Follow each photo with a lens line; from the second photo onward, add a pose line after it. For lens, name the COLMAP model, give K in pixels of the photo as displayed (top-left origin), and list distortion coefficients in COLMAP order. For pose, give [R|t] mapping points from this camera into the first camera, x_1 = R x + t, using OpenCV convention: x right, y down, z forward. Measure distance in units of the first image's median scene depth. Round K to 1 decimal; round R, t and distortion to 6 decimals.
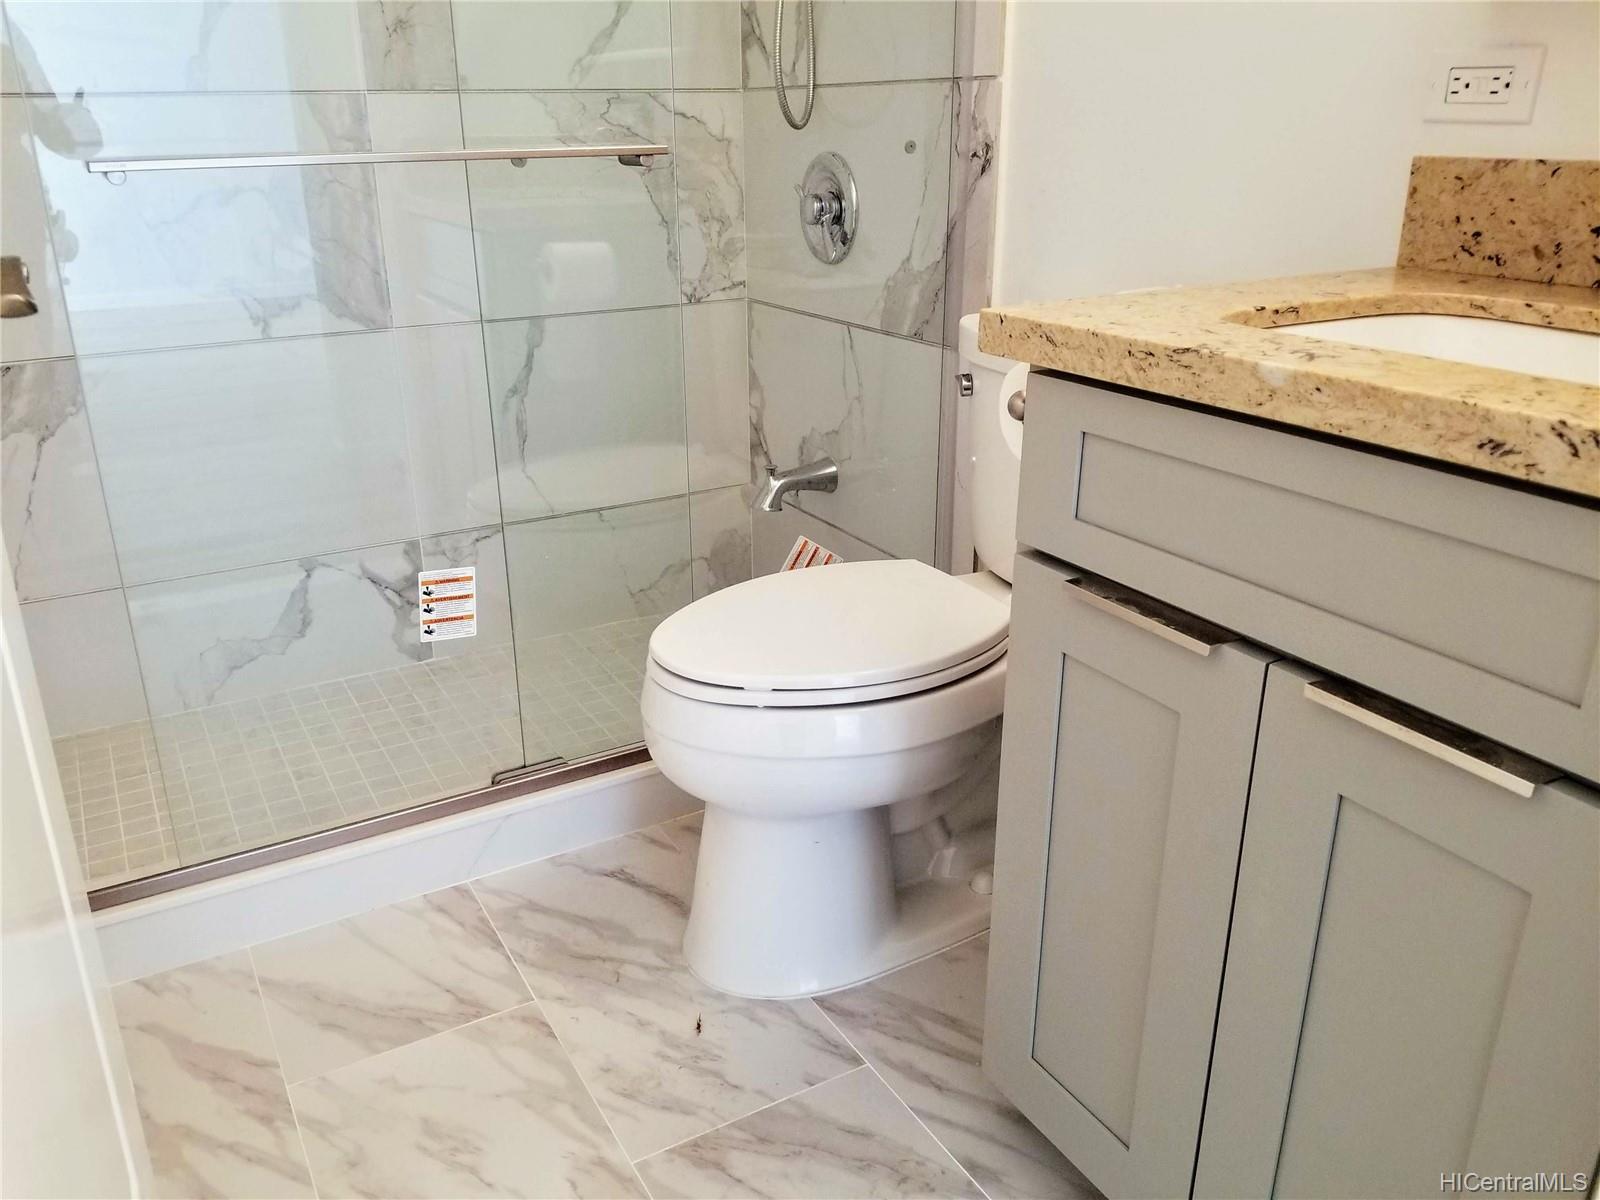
lens RADIAL K [[1257.5, 0, 792.5], [0, 1257.5, 612.3], [0, 0, 1]] dist [0.078292, -0.131344]
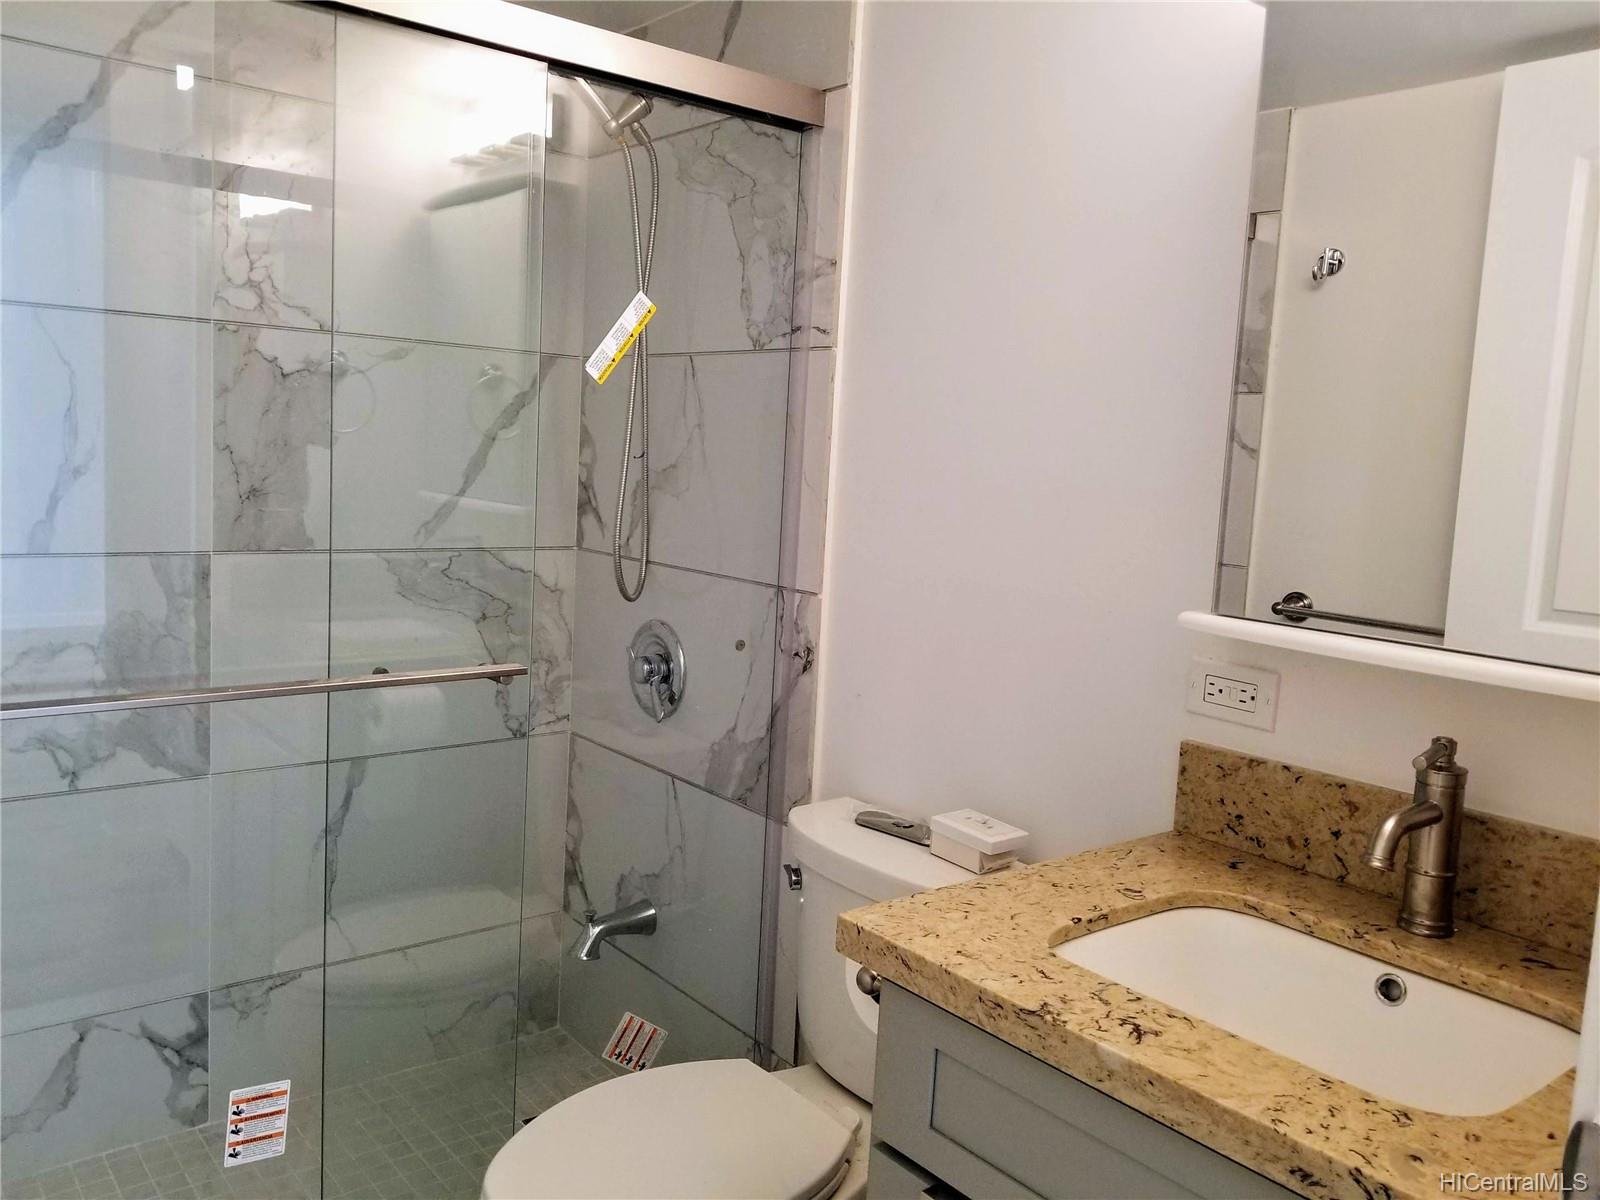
lens RADIAL K [[1257.5, 0, 785.2], [0, 1257.5, 569.6], [0, 0, 1]] dist [0.078292, -0.131344]
pose [[0.984603, 0.043008, 0.169431, -0.053615], [0.002011, 0.966410, -0.256999, -0.136962], [-0.174792, 0.253383, 0.951444, -0.066135]]
